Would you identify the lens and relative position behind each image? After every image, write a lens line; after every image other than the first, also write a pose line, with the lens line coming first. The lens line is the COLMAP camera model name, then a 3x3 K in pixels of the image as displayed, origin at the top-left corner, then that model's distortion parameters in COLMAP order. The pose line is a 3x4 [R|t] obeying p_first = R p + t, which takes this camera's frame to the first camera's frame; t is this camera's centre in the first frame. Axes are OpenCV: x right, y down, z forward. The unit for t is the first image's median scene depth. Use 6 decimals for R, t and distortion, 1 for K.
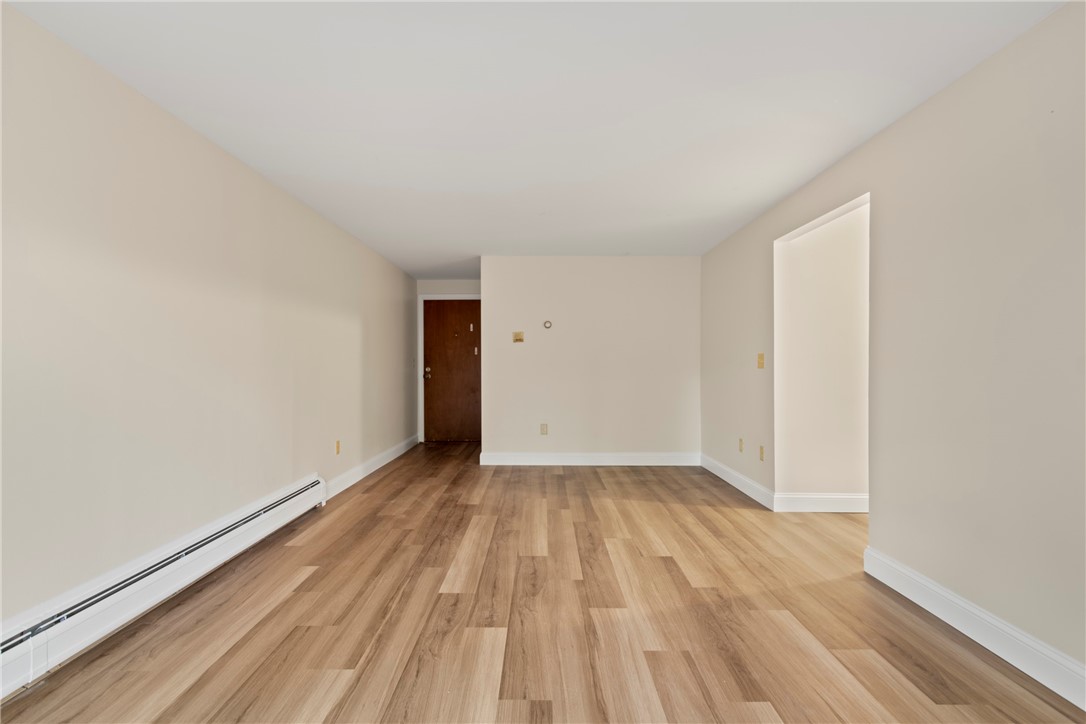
lens RADIAL K [[513.7, 0, 542.4], [0, 513.7, 362.8], [0, 0, 1]] dist [0.008988, -0.002806]
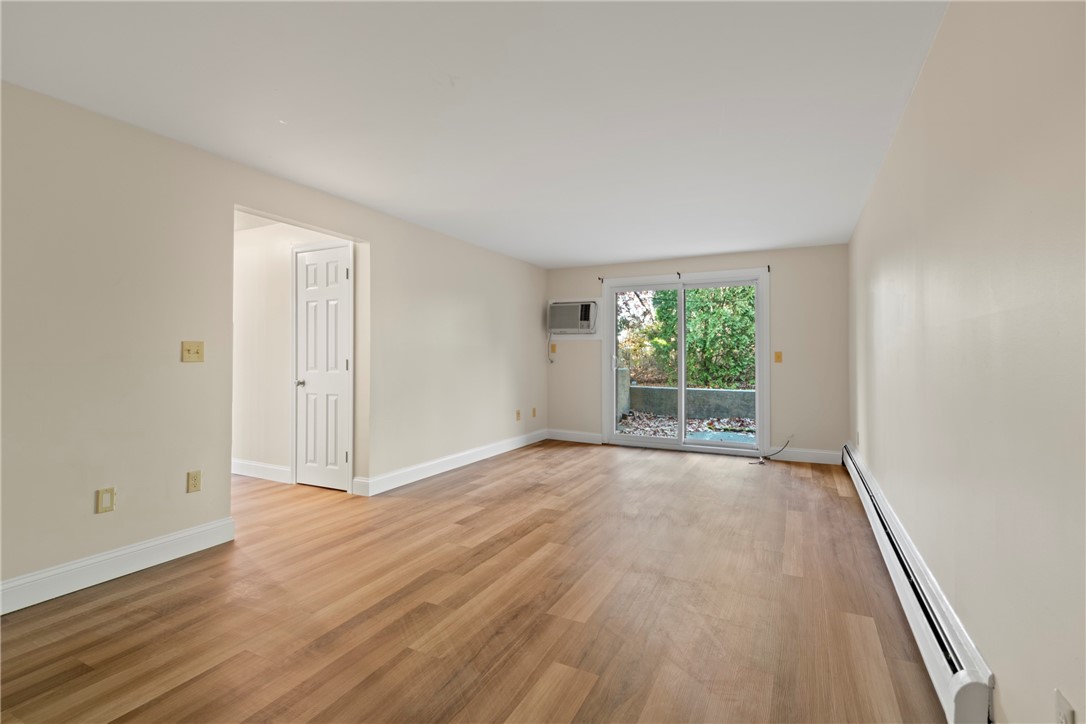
lens RADIAL K [[513.7, 0, 541.5], [0, 513.7, 358.5], [0, 0, 1]] dist [0.008988, -0.002806]
pose [[-0.896270, -0.002102, 0.443503, -0.424889], [-0.002057, 0.999998, 0.000582, 0.005609], [-0.443503, -0.000391, -0.896273, 1.895966]]
